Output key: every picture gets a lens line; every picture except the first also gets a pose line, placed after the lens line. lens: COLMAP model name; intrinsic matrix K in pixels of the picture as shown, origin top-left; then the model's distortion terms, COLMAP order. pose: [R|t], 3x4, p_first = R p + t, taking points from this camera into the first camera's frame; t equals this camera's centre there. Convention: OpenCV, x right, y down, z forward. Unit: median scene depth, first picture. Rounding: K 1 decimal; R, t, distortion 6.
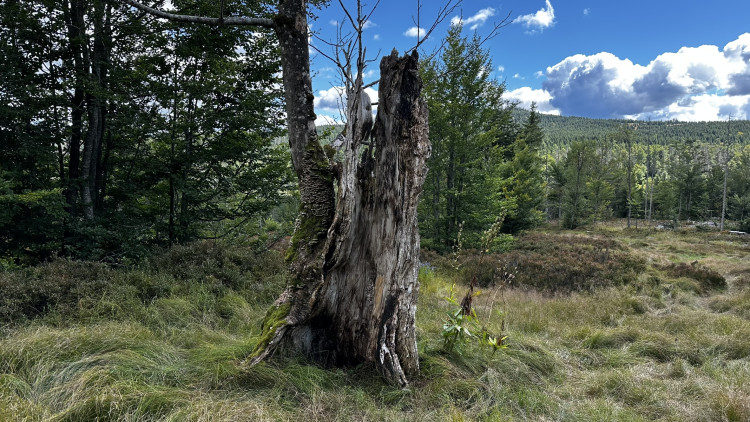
lens RADIAL K [[521.3, 0, 374.9], [0, 521.3, 212.1], [0, 0, 1]] dist [0.084158, -0.008498]
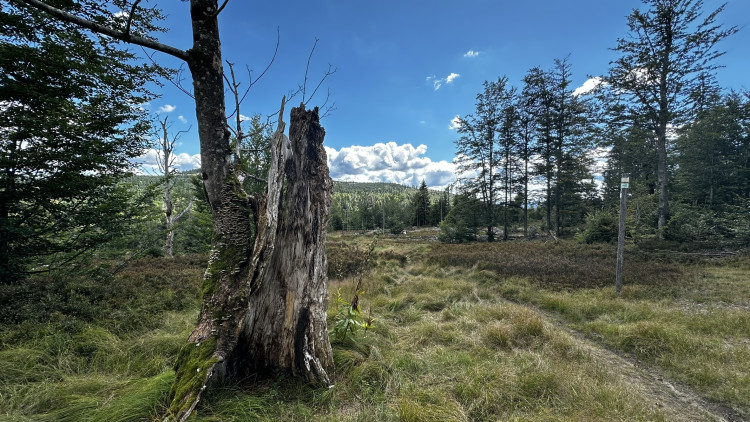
lens RADIAL K [[297.7, 0, 374.1], [0, 297.7, 210.4], [0, 0, 1]] dist [-0.010401, 0.001580]
pose [[0.832059, -0.019750, 0.554335, -0.206552], [0.055983, 0.997253, -0.048501, -0.018069], [-0.551854, 0.071389, 0.830879, 0.343984]]
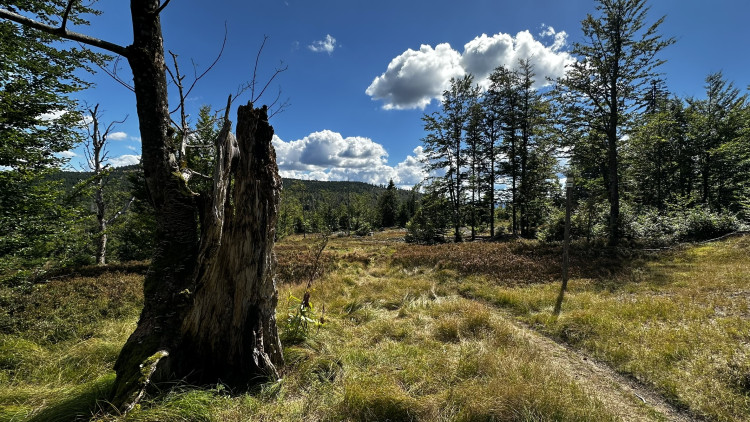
lens RADIAL K [[319.2, 0, 374.7], [0, 319.2, 211.3], [0, 0, 1]] dist [-0.008680, -0.000043]
pose [[0.766643, -0.024192, 0.641617, -0.217085], [0.066368, 0.996923, -0.041711, -0.003791], [-0.638634, 0.074560, 0.765890, 0.257408]]
